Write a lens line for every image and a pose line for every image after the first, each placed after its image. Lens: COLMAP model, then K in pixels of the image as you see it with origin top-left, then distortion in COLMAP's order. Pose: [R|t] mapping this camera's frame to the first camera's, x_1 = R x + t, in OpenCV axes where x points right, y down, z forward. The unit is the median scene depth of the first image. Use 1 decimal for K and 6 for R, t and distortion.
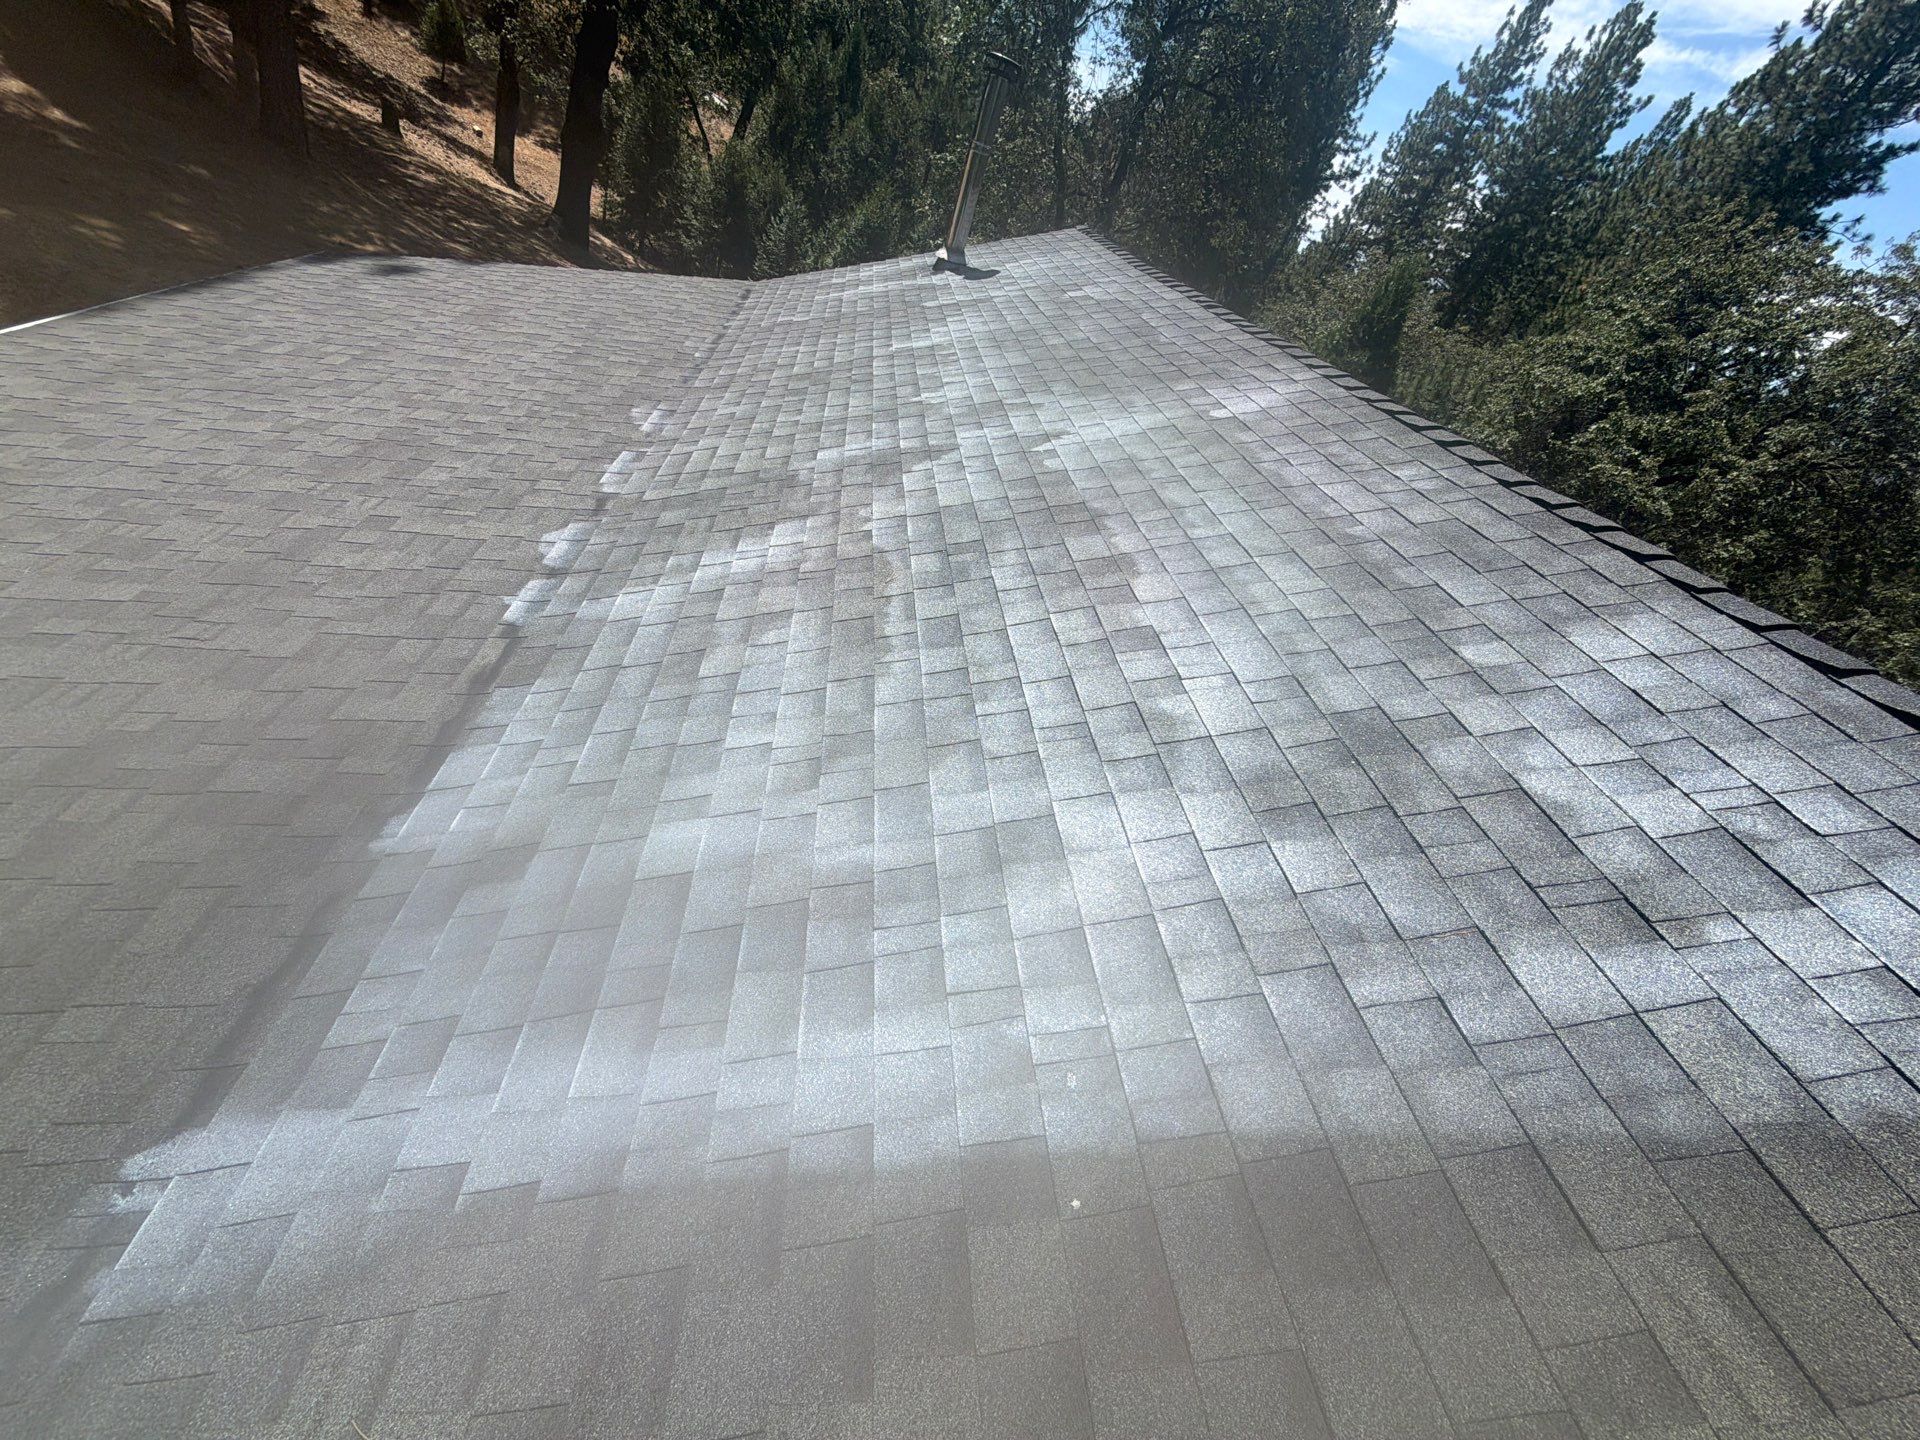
lens RADIAL K [[758.3, 0, 971.5], [0, 758.3, 726.4], [0, 0, 1]] dist [-0.000585, 0.000098]
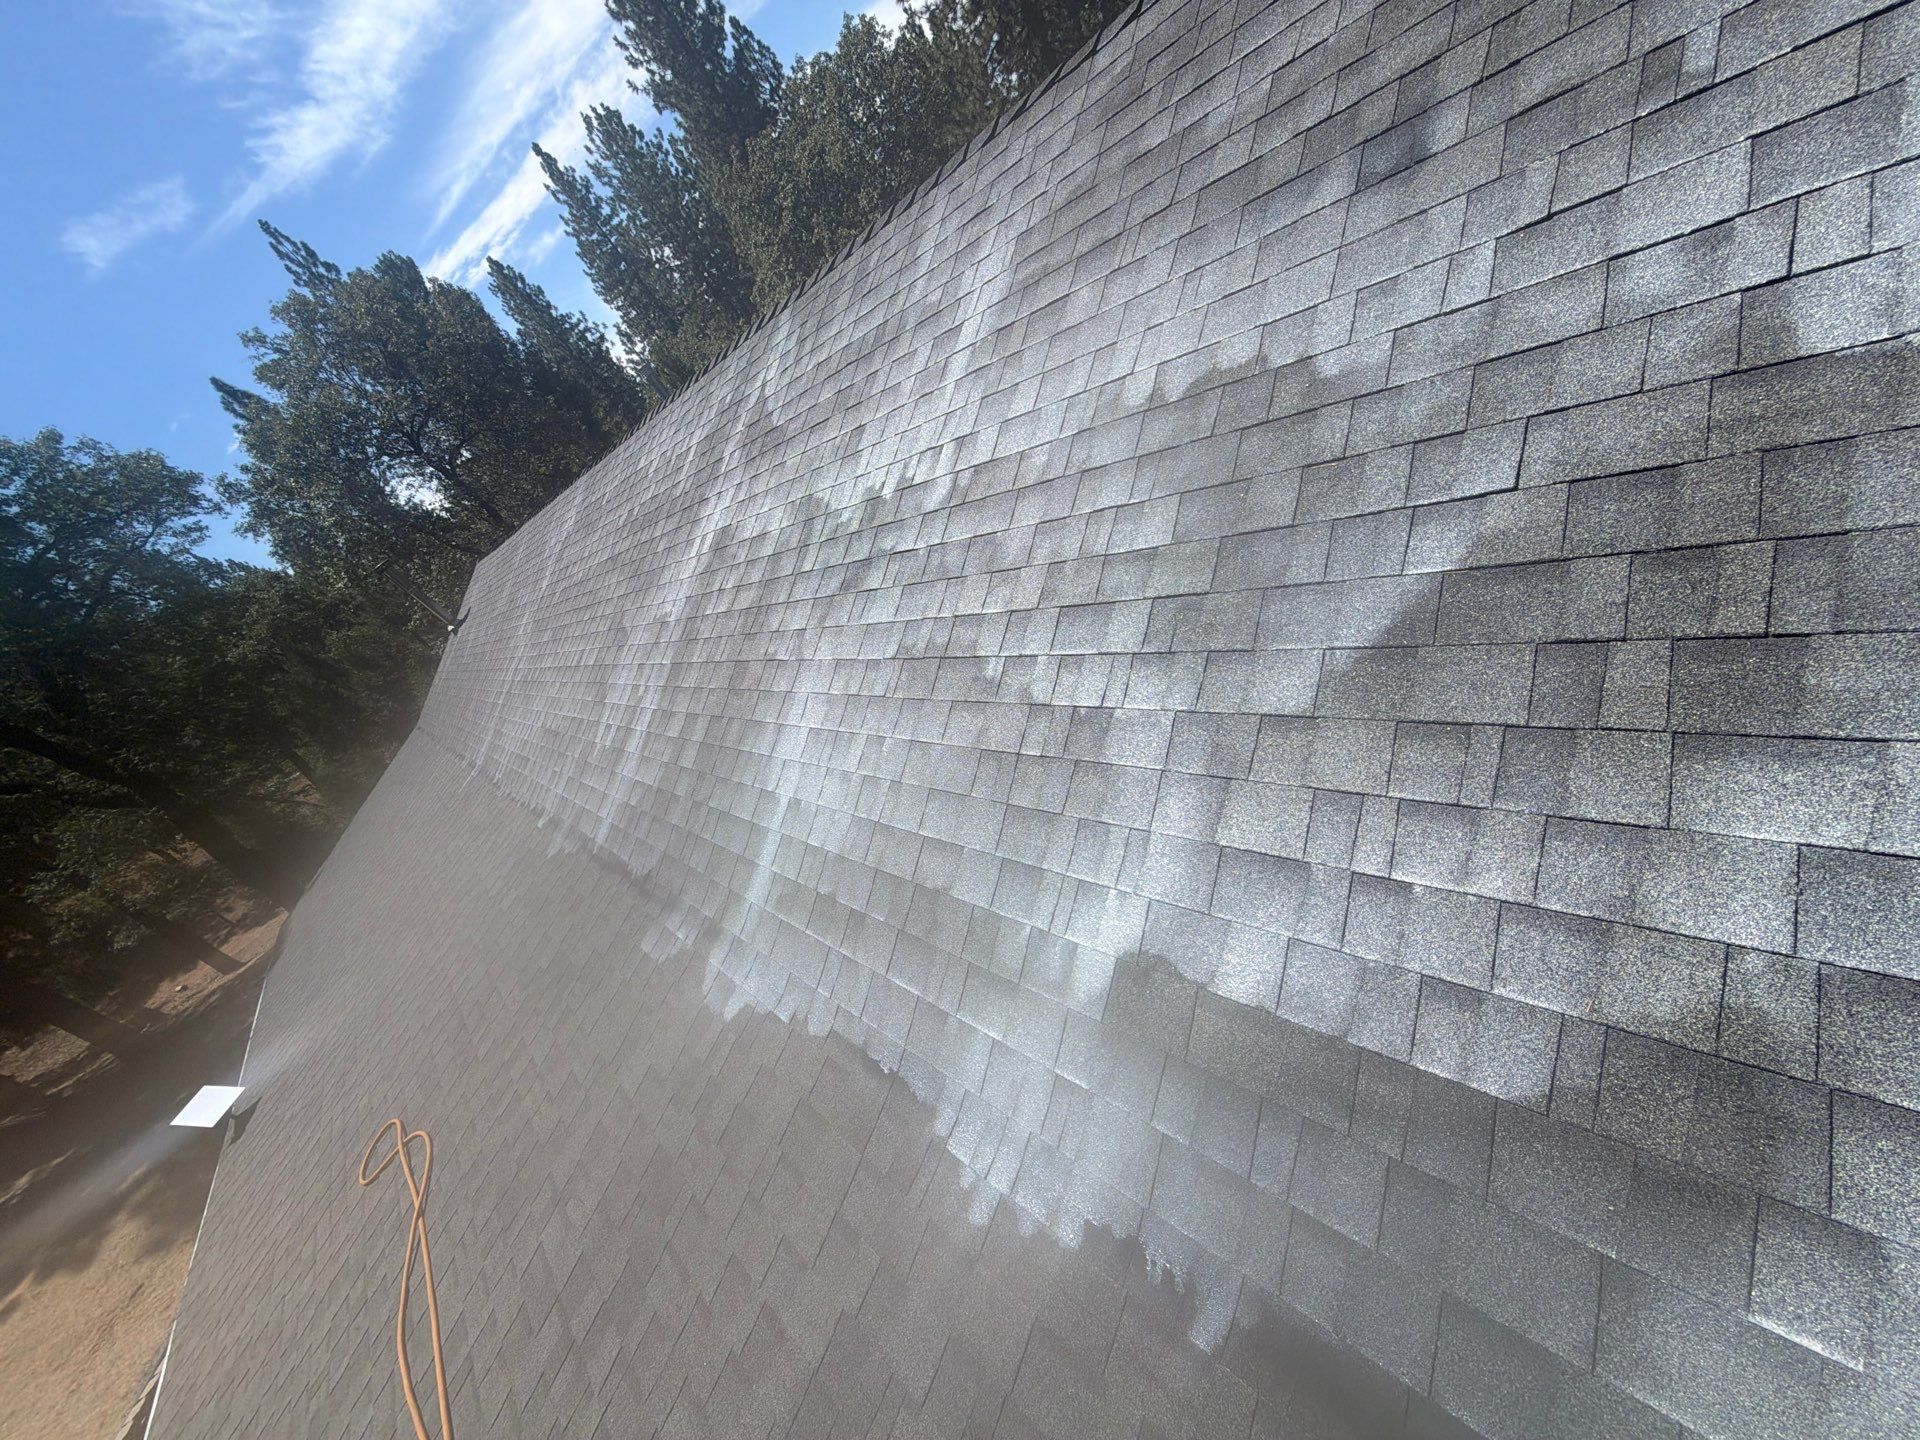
lens RADIAL K [[769.5, 0, 965.4], [0, 769.5, 720.3], [0, 0, 1]] dist [-0.000350, 0.000378]
pose [[0.406925, -0.901600, 0.146730, -0.000441], [0.913315, 0.404453, -0.047677, 0.122369], [-0.016359, 0.153411, 0.988027, -0.150206]]
